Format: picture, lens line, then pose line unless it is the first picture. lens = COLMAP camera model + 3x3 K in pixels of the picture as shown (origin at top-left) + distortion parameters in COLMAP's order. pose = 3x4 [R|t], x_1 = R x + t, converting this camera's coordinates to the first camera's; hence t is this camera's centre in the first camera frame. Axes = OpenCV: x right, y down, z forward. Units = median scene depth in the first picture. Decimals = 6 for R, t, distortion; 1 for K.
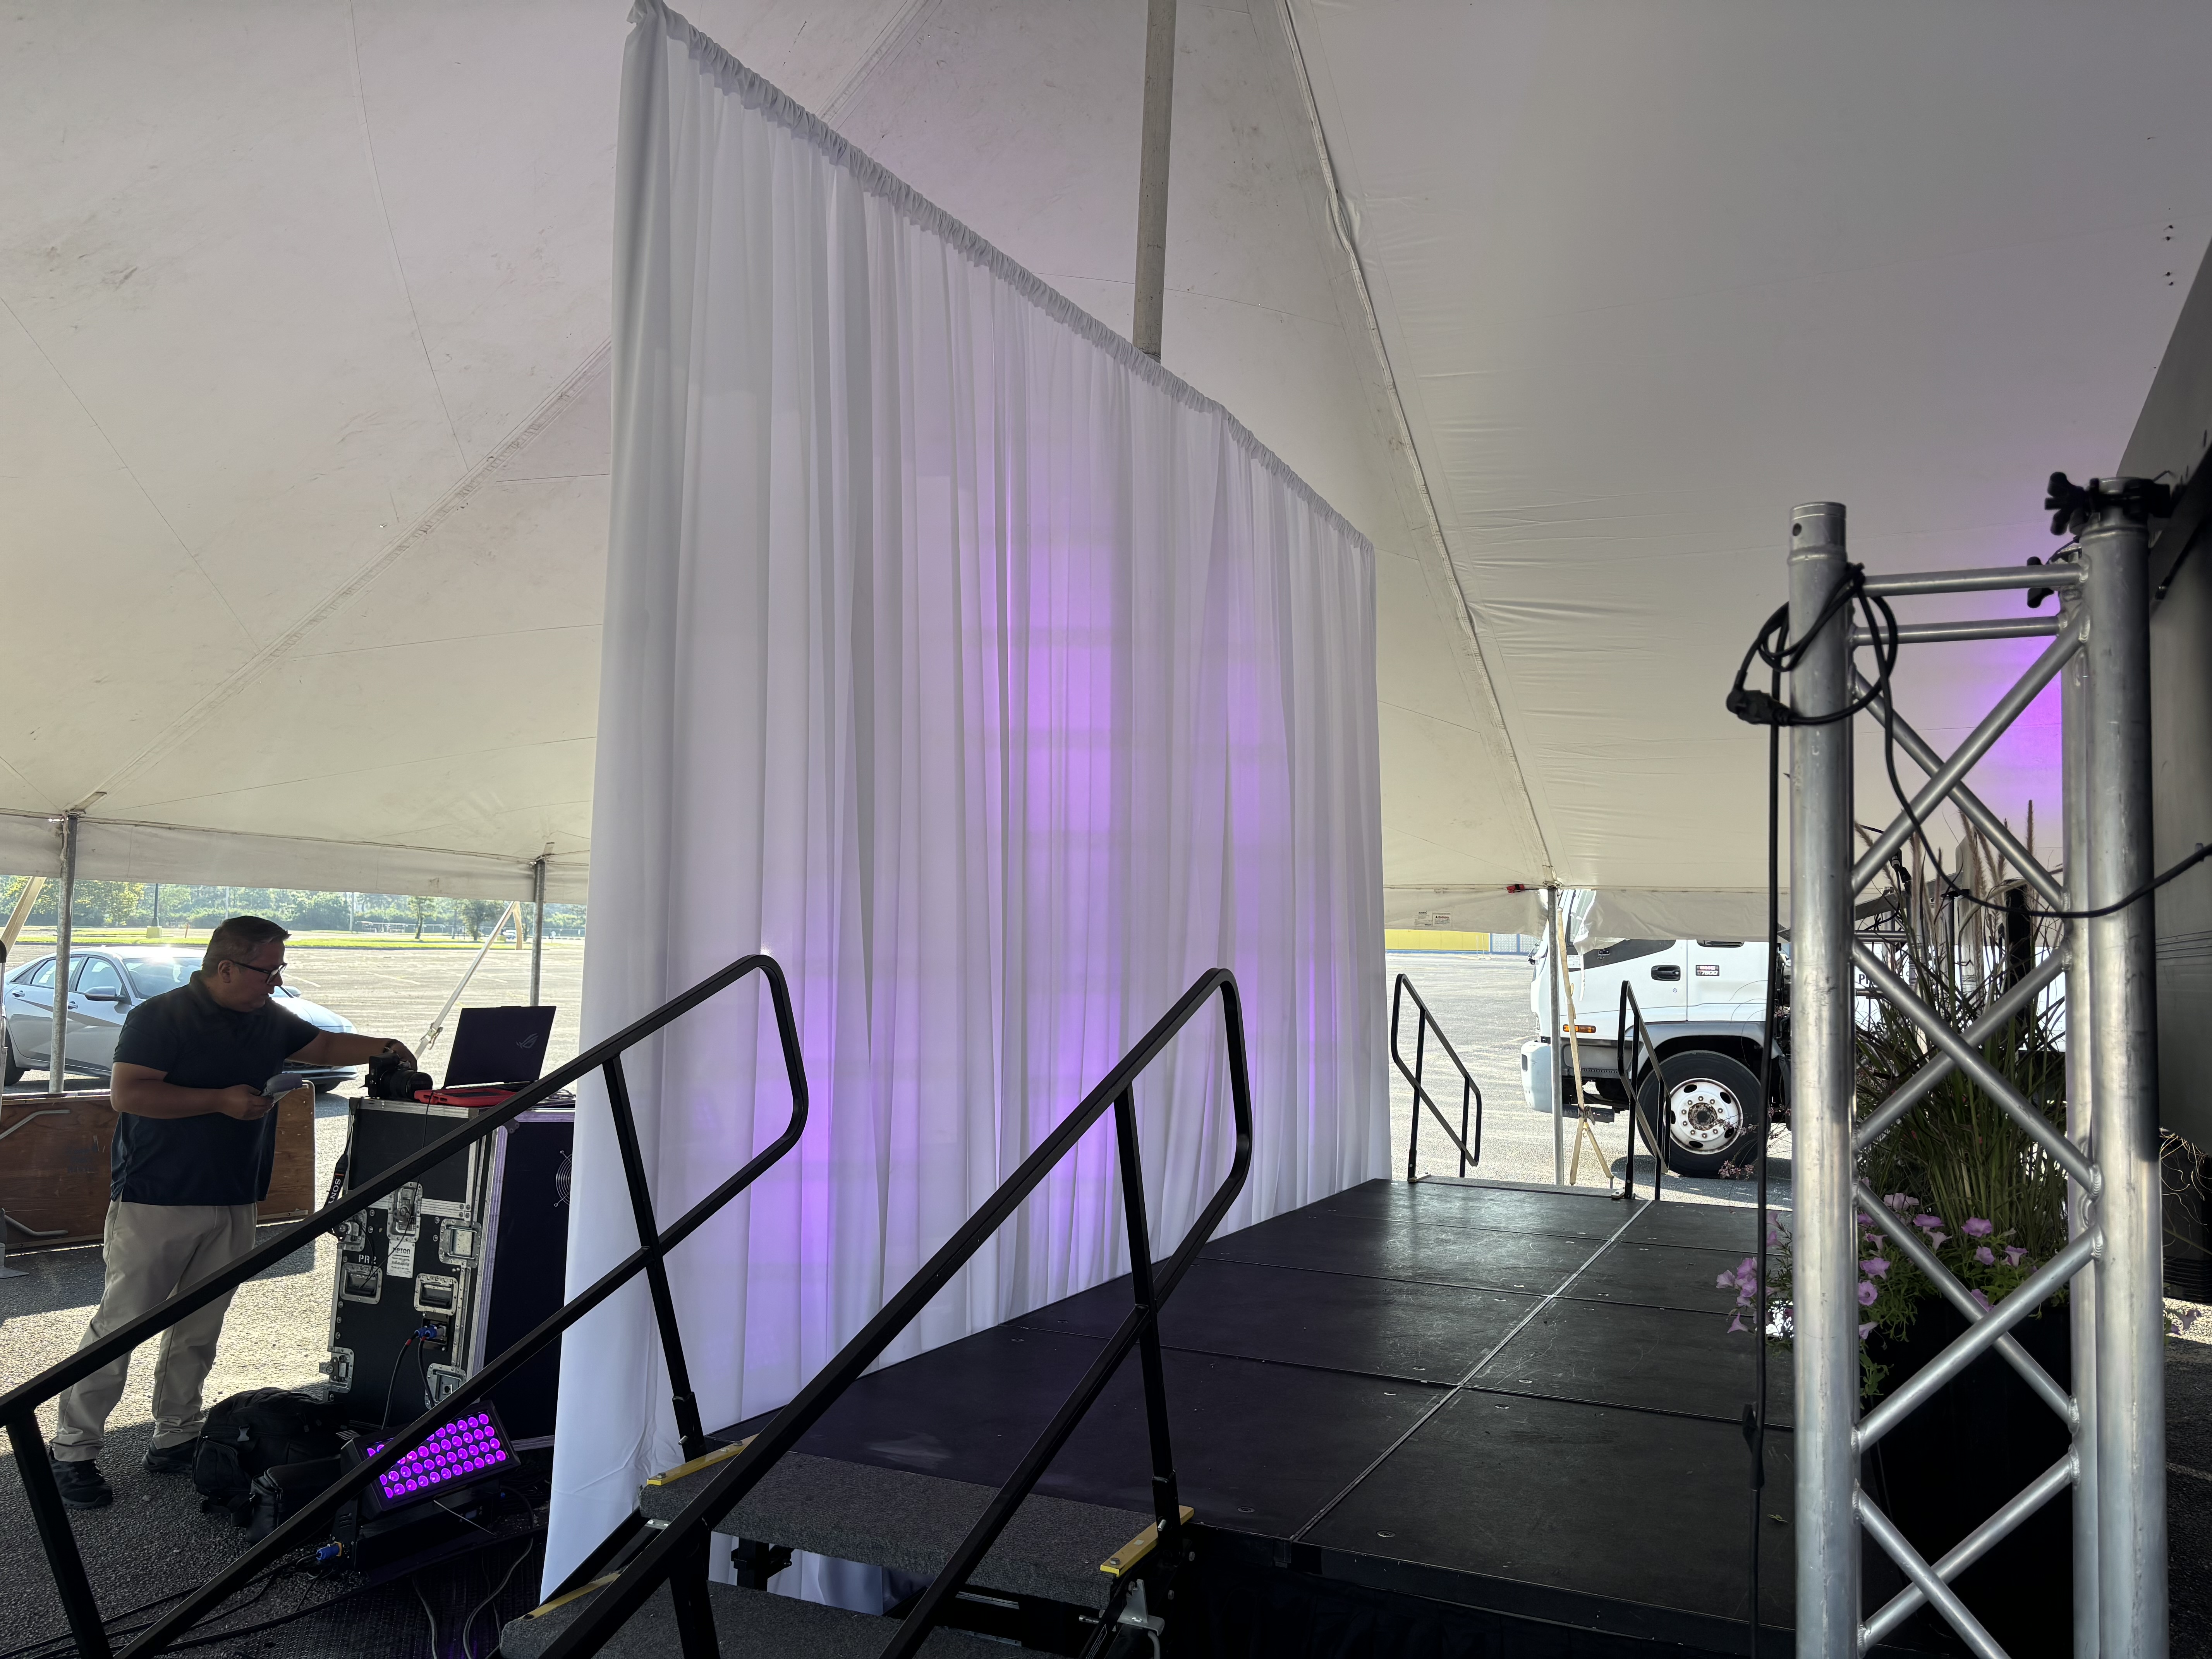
lens RADIAL K [[1675.4, 0, 1106.0], [0, 1675.4, 829.5], [0, 0, 1]] dist [0.076790, -0.084073]
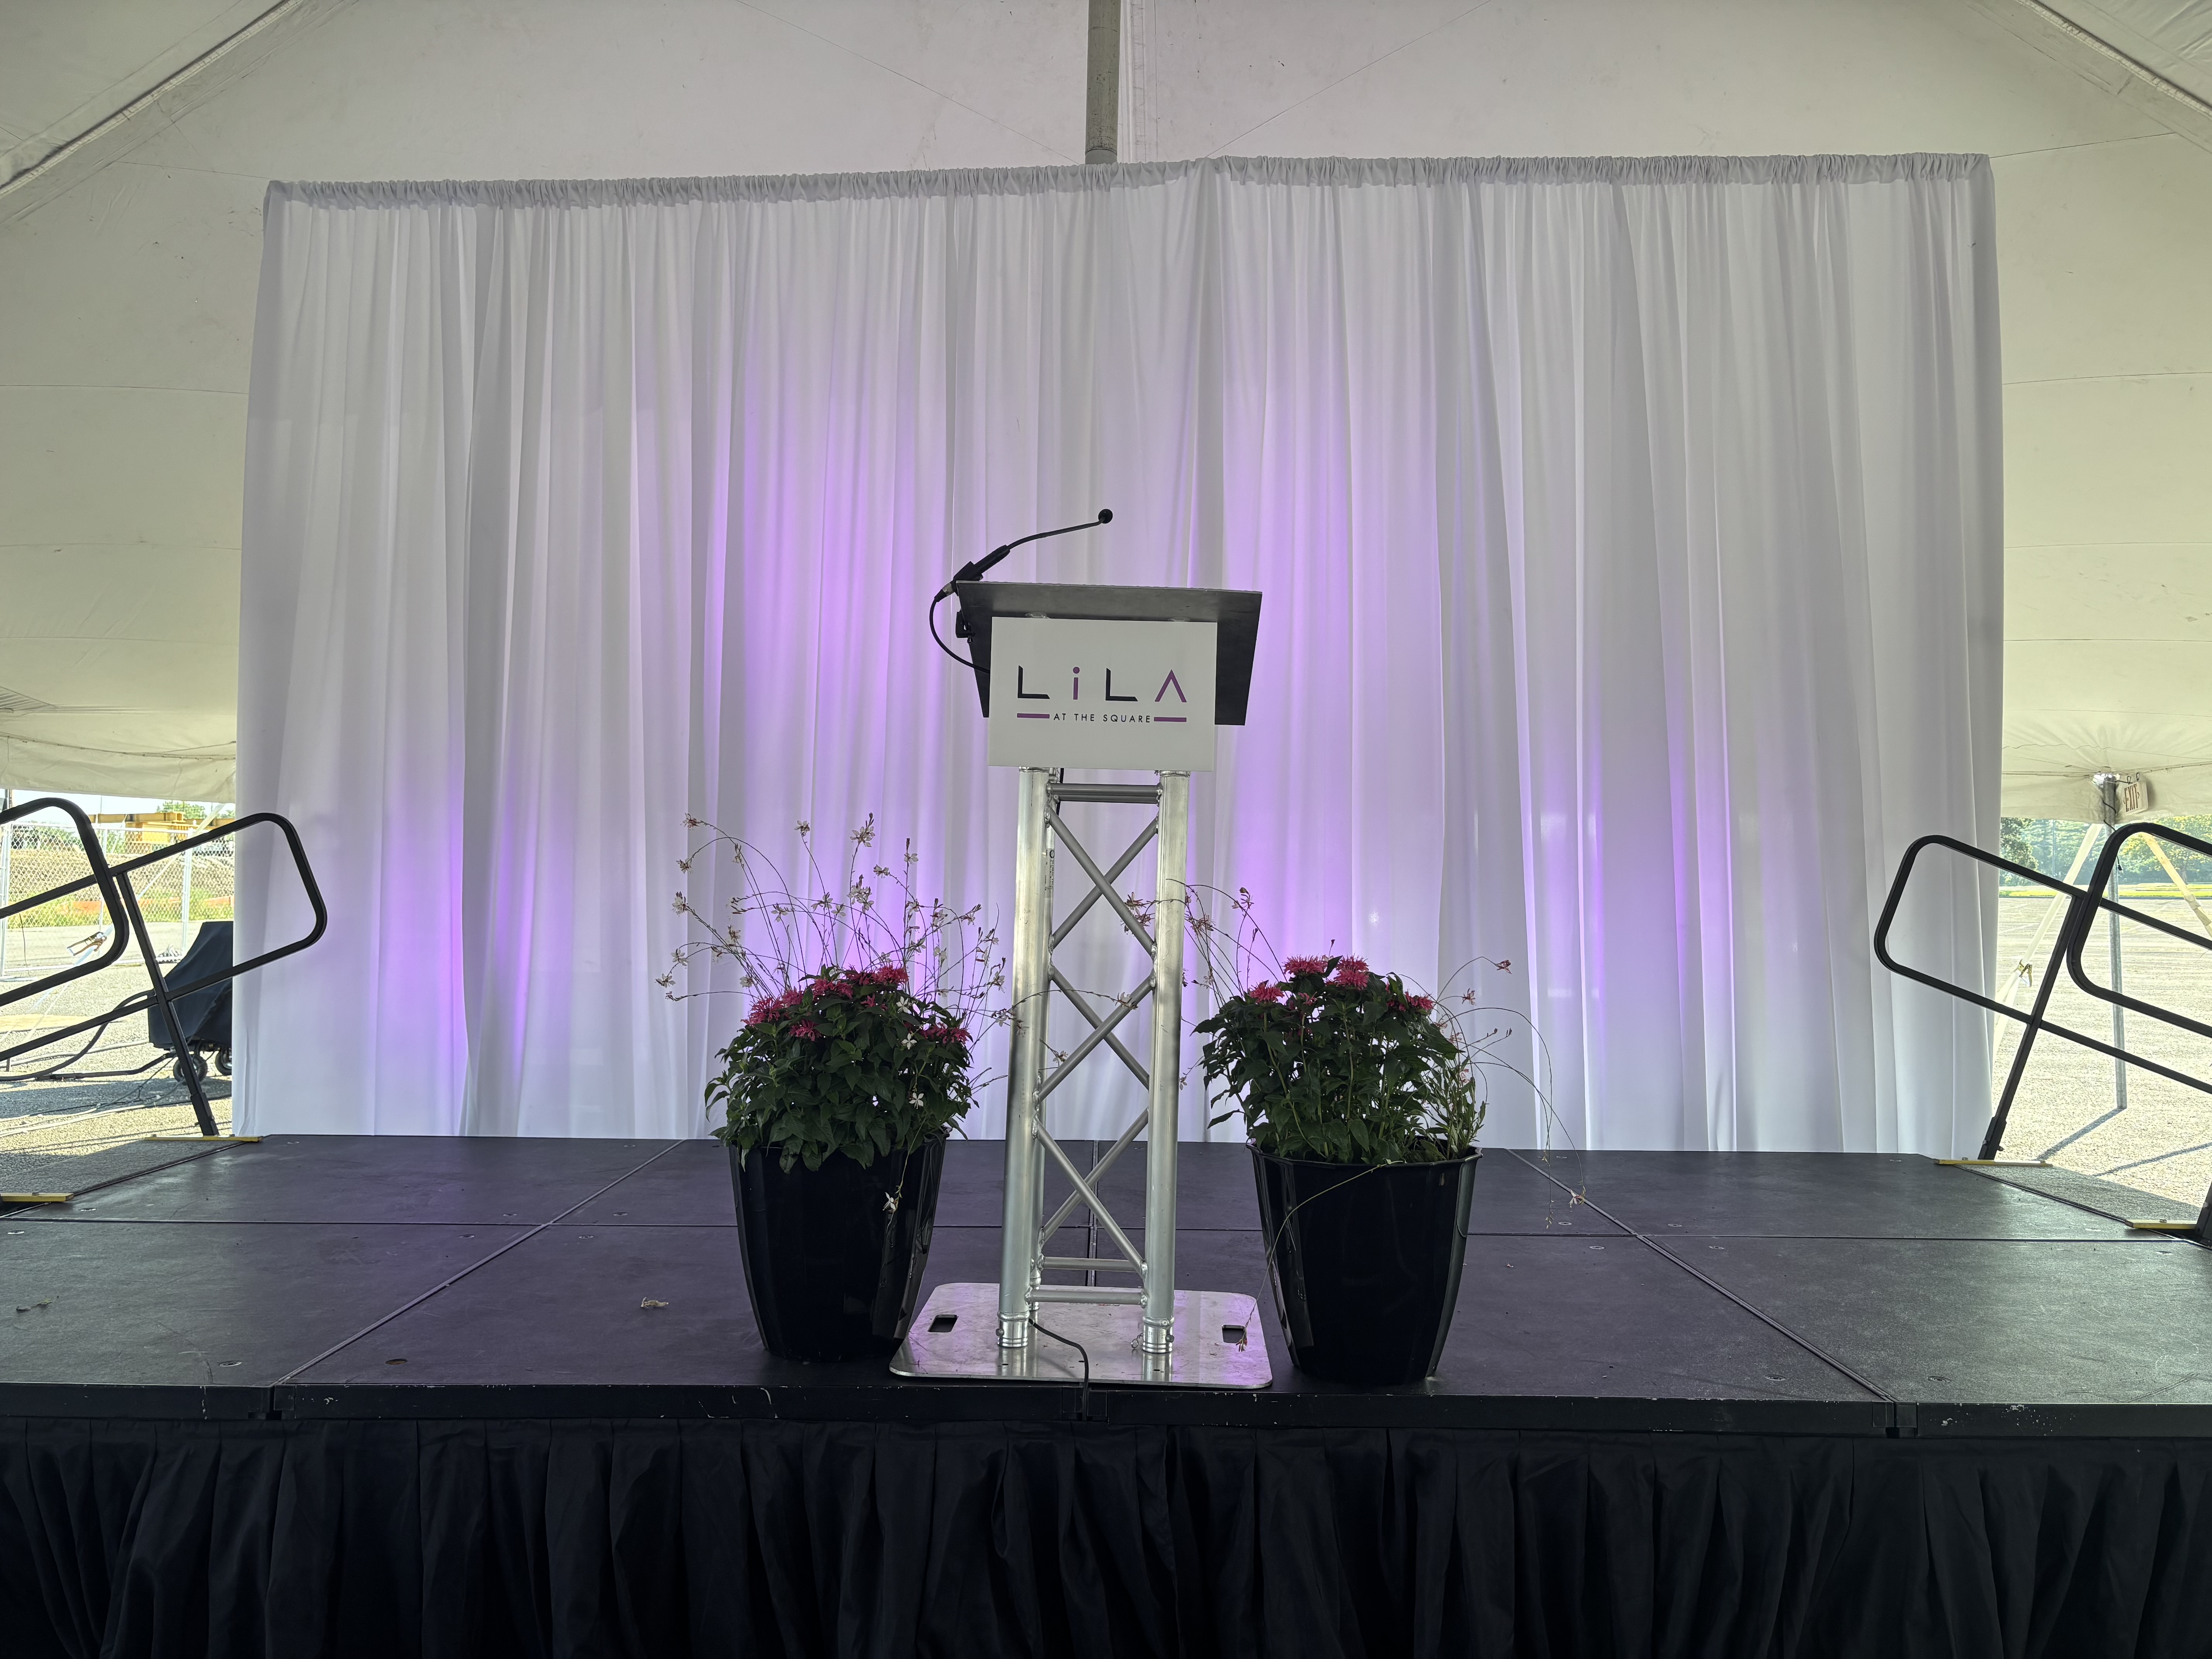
lens RADIAL K [[1675.4, 0, 1106.0], [0, 1675.4, 829.5], [0, 0, 1]] dist [0.076790, -0.084073]
pose [[0.440303, -0.053401, -0.896260, 0.811414], [0.074985, 0.996929, -0.022562, 0.096679], [0.894712, -0.057272, 0.442956, 0.577600]]
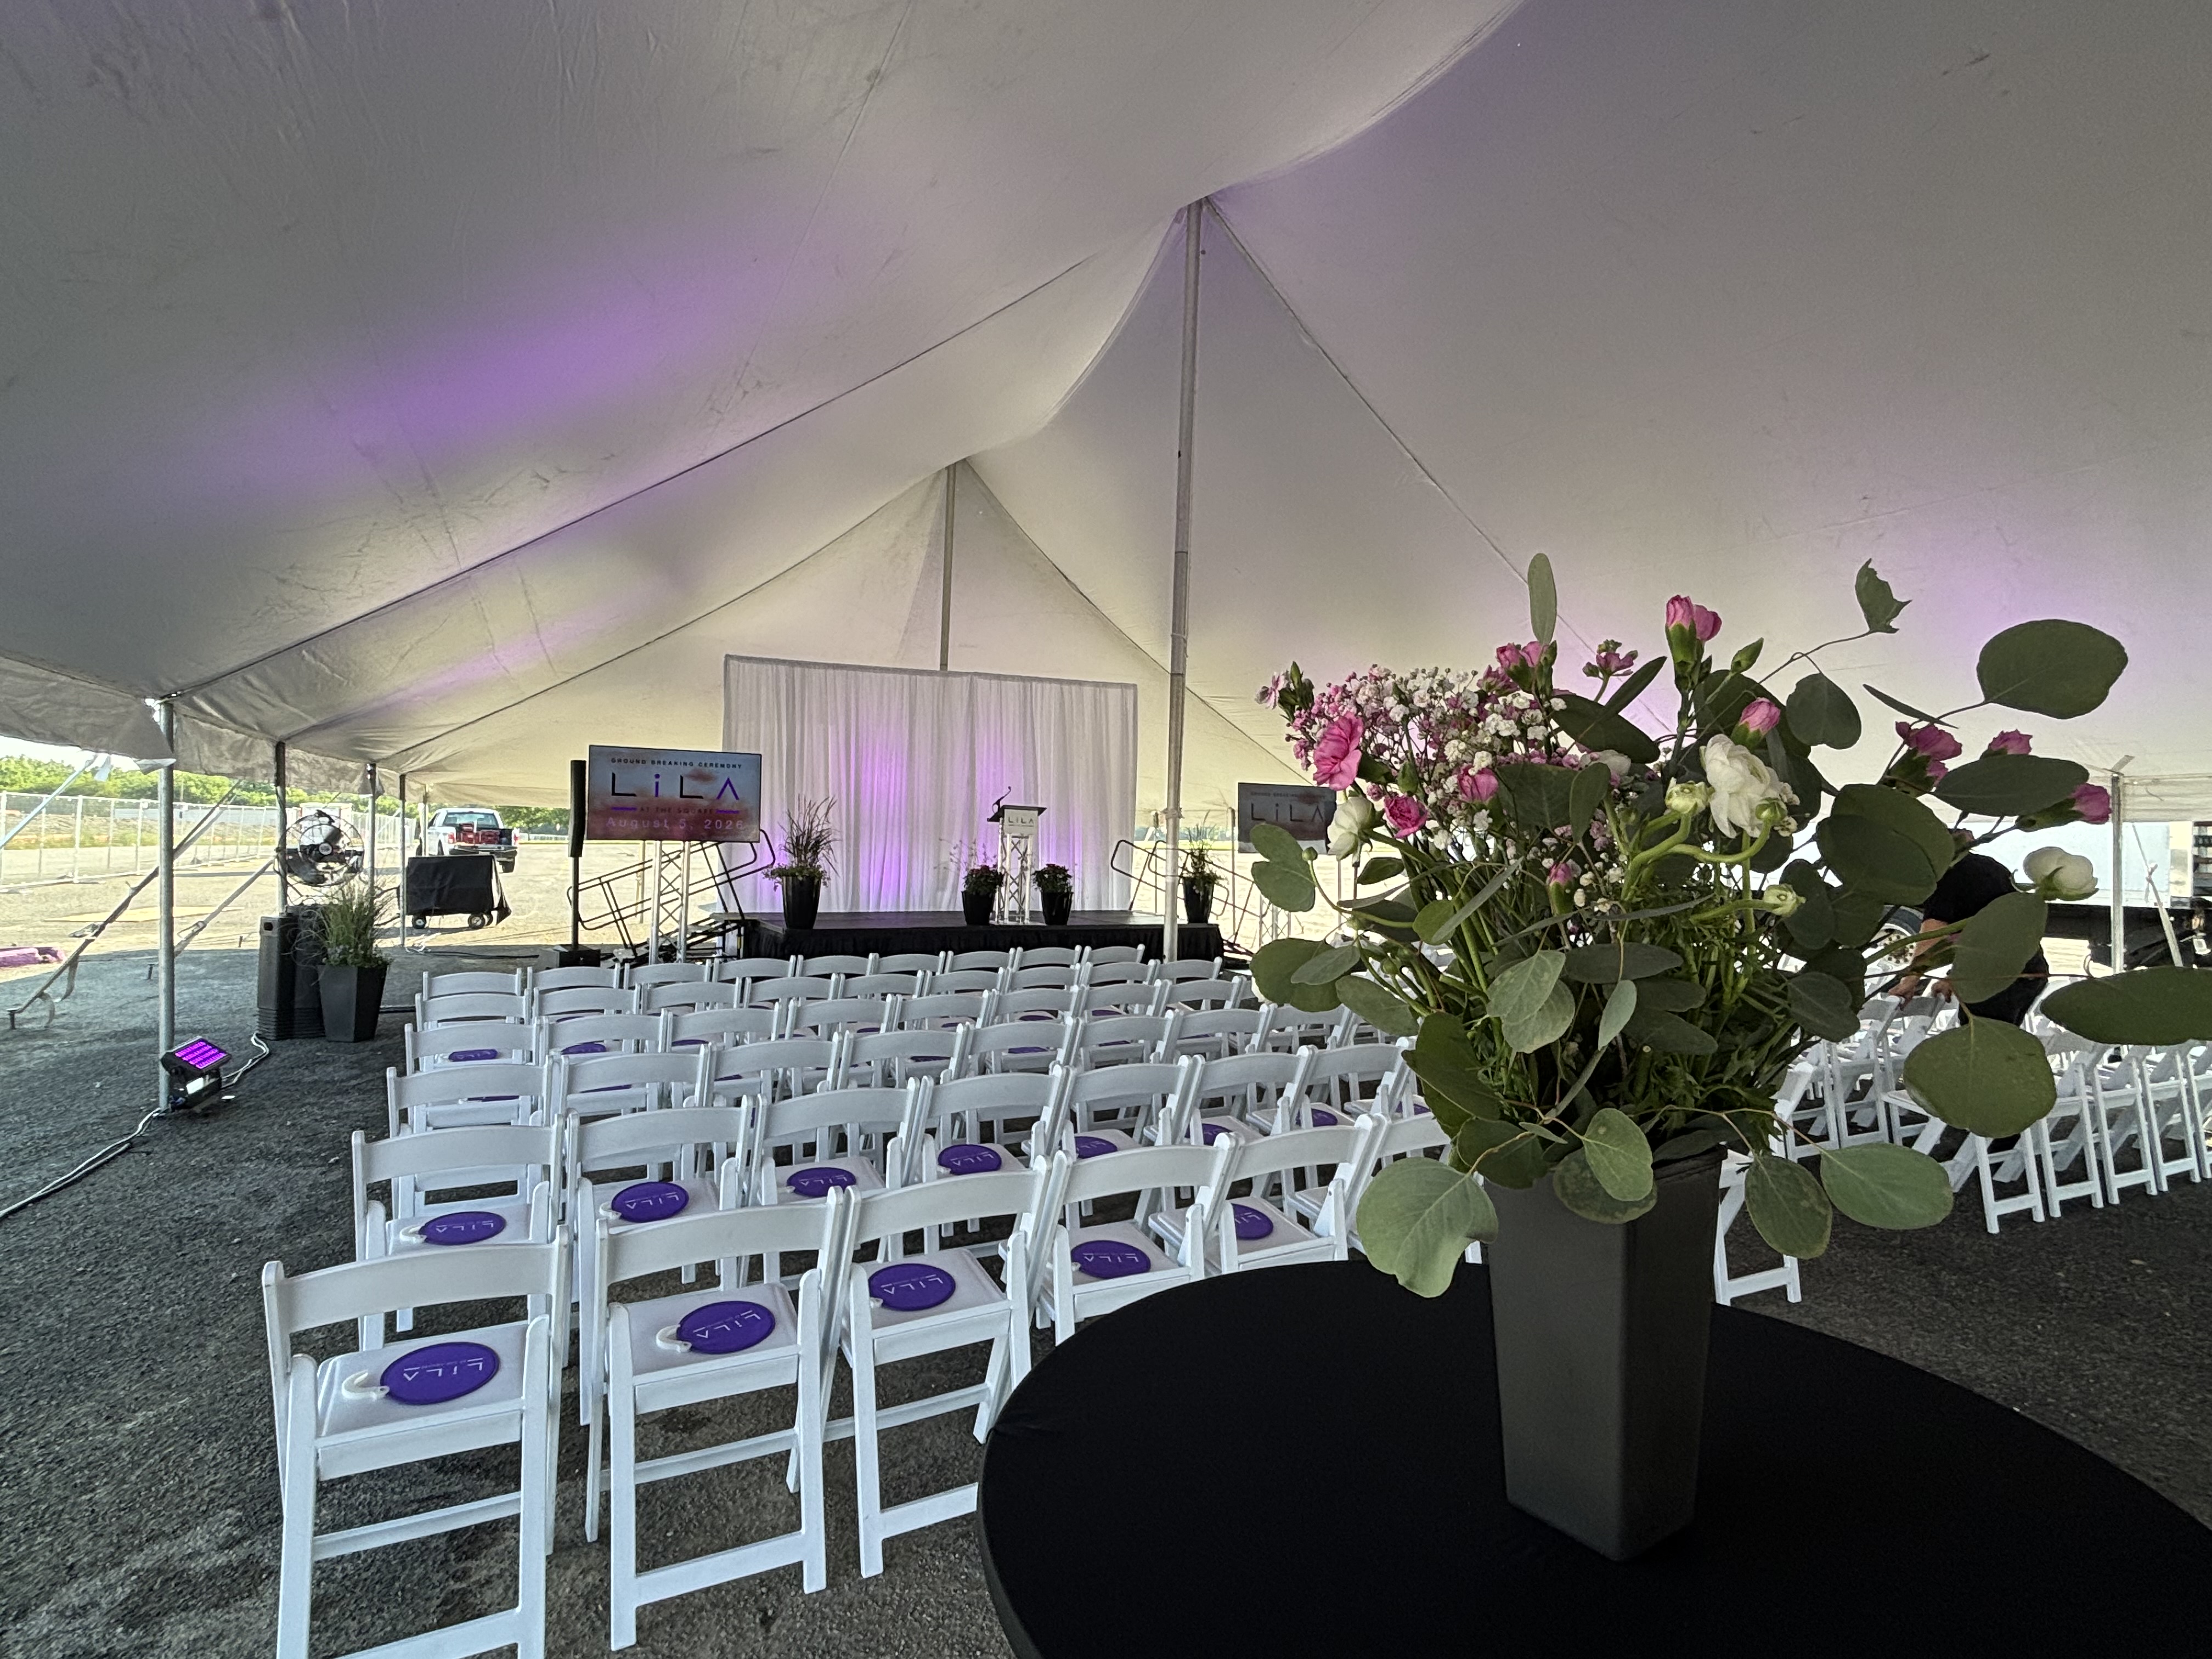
lens RADIAL K [[1142.0, 0, 1109.0], [0, 1142.0, 841.3], [0, 0, 1]] dist [0.027165, -0.000307]
pose [[0.809509, -0.011948, -0.586986, 1.711898], [0.046503, 0.997957, 0.043820, 0.001488], [0.585263, -0.062769, 0.808410, -0.766714]]
